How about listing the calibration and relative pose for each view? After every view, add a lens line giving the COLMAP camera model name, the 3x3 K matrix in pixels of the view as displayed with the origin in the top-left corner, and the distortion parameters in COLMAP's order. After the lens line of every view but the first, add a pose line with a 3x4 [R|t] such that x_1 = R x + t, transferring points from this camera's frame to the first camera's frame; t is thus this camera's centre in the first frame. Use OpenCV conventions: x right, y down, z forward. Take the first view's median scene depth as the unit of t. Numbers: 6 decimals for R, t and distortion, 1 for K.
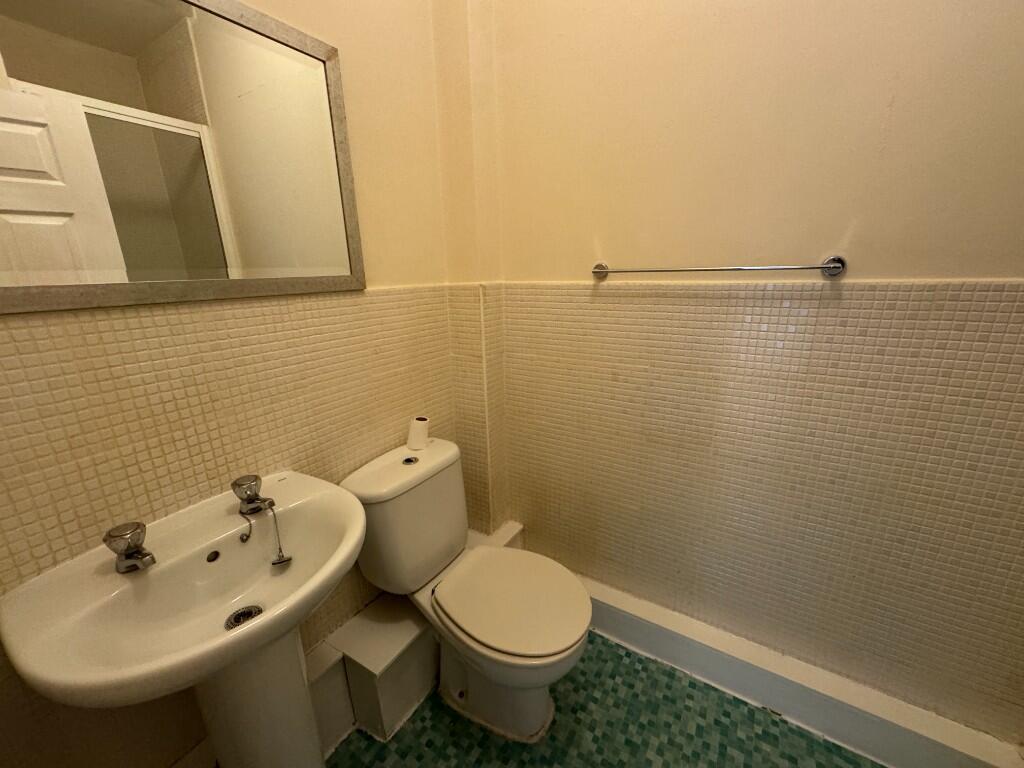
lens RADIAL K [[405.5, 0, 508.8], [0, 405.5, 390.0], [0, 0, 1]] dist [0.000941, -0.000066]
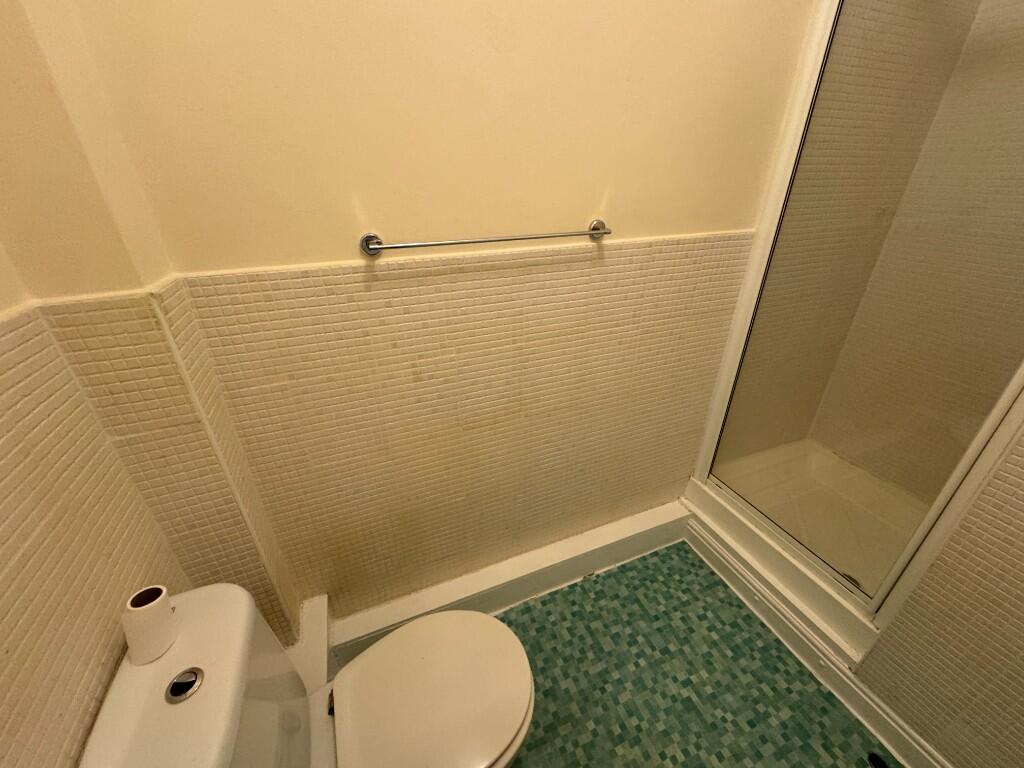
lens RADIAL K [[405.5, 0, 508.8], [0, 405.5, 390.0], [0, 0, 1]] dist [0.000941, -0.000066]
pose [[0.579997, -0.368800, 0.726354, -0.239330], [0.231467, 0.929508, 0.287122, -0.208653], [-0.781042, 0.001597, 0.624477, 0.381788]]
